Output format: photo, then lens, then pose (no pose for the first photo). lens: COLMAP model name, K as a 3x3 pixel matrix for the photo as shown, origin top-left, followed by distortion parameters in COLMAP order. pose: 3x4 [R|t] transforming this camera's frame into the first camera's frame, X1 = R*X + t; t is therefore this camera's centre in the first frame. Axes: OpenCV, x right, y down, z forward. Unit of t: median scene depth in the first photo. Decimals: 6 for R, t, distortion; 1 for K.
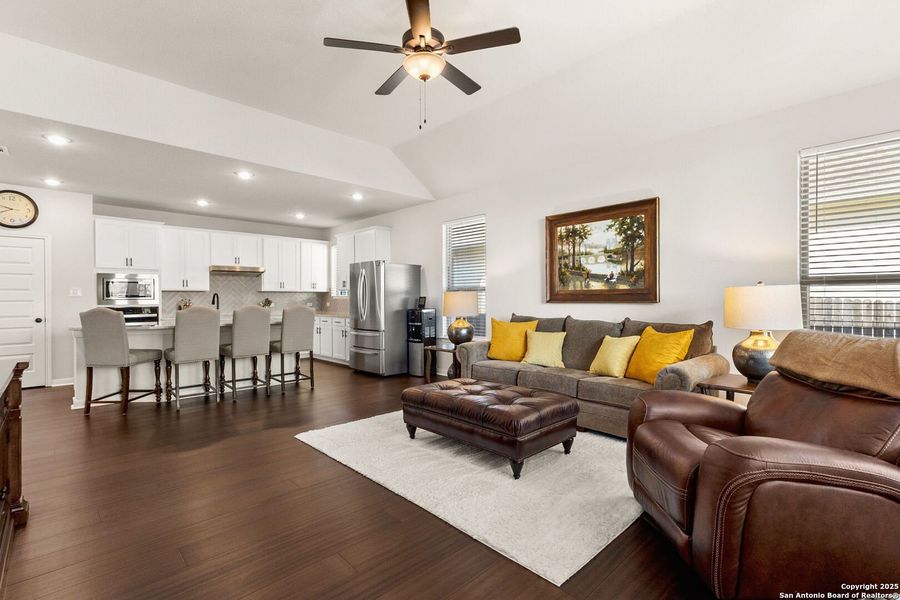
lens RADIAL K [[412.7, 0, 454.1], [0, 412.7, 300.1], [0, 0, 1]] dist [-0.001840, 0.000306]
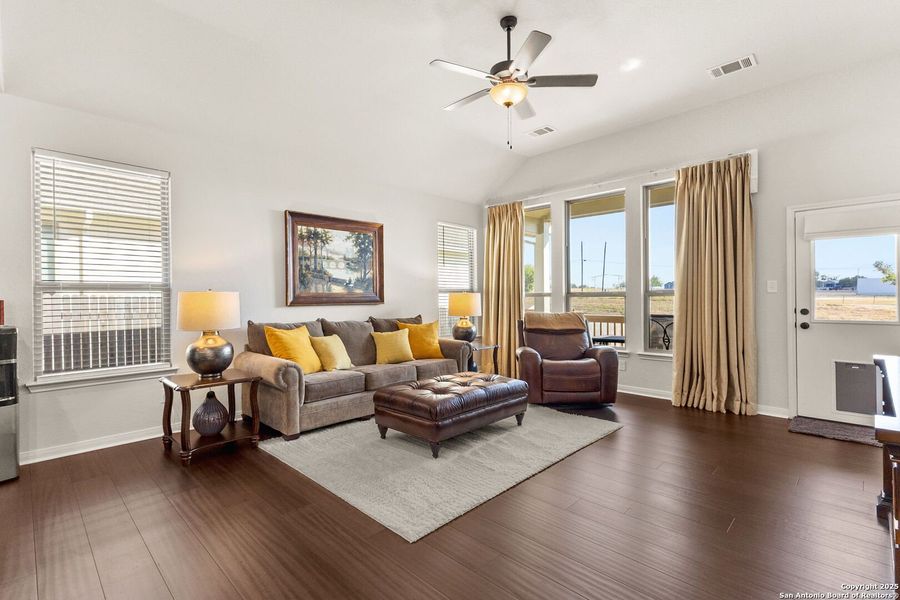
lens RADIAL K [[412.7, 0, 452.3], [0, 412.7, 299.0], [0, 0, 1]] dist [-0.001840, 0.000306]
pose [[-0.015296, -0.008307, 0.999848, -0.733481], [-0.004300, 0.999957, 0.008242, -0.019184], [-0.999874, -0.004173, -0.015331, 0.701950]]
